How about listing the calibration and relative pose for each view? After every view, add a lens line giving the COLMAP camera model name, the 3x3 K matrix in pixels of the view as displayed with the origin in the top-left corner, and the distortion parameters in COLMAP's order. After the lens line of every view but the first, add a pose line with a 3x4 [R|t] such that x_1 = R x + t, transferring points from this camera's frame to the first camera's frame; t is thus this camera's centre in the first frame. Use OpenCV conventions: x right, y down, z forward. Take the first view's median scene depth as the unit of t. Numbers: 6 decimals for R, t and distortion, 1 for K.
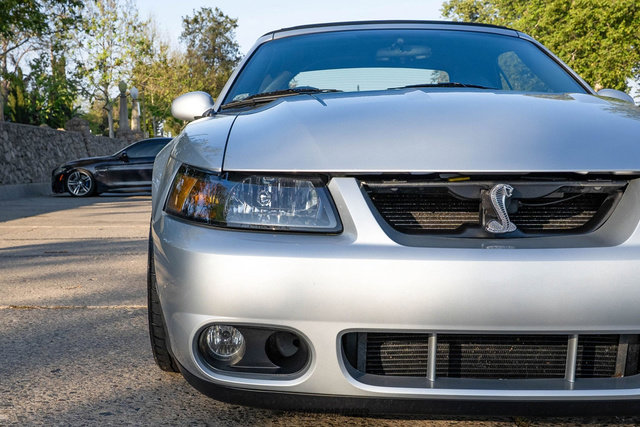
lens RADIAL K [[870.7, 0, 267.8], [0, 870.7, 215.4], [0, 0, 1]] dist [-0.010998, 0.059710]
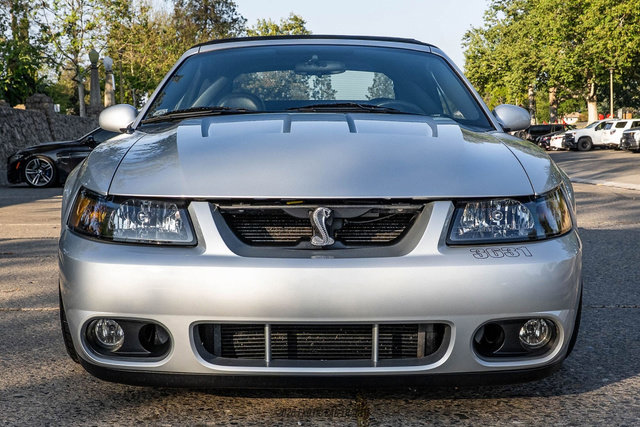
lens RADIAL K [[1028.7, 0, 320.0], [0, 1028.7, 213.5], [0, 0, 1]] dist [-0.006759, -0.042690]
pose [[0.998905, -0.001052, 0.046765, 0.078177], [0.000670, 0.999966, 0.008184, -0.015775], [-0.046772, -0.008143, 0.998872, -0.203600]]
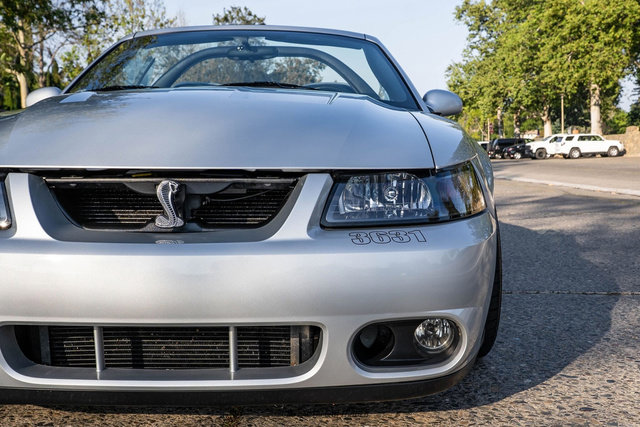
lens RADIAL K [[813.6, 0, 348.7], [0, 813.6, 187.3], [0, 0, 1]] dist [-0.007580, -0.014000]
pose [[0.997842, 0.004248, 0.065530, 0.168183], [-0.003078, 0.999834, -0.017945, -0.004464], [-0.065595, 0.017705, 0.997689, 0.008762]]
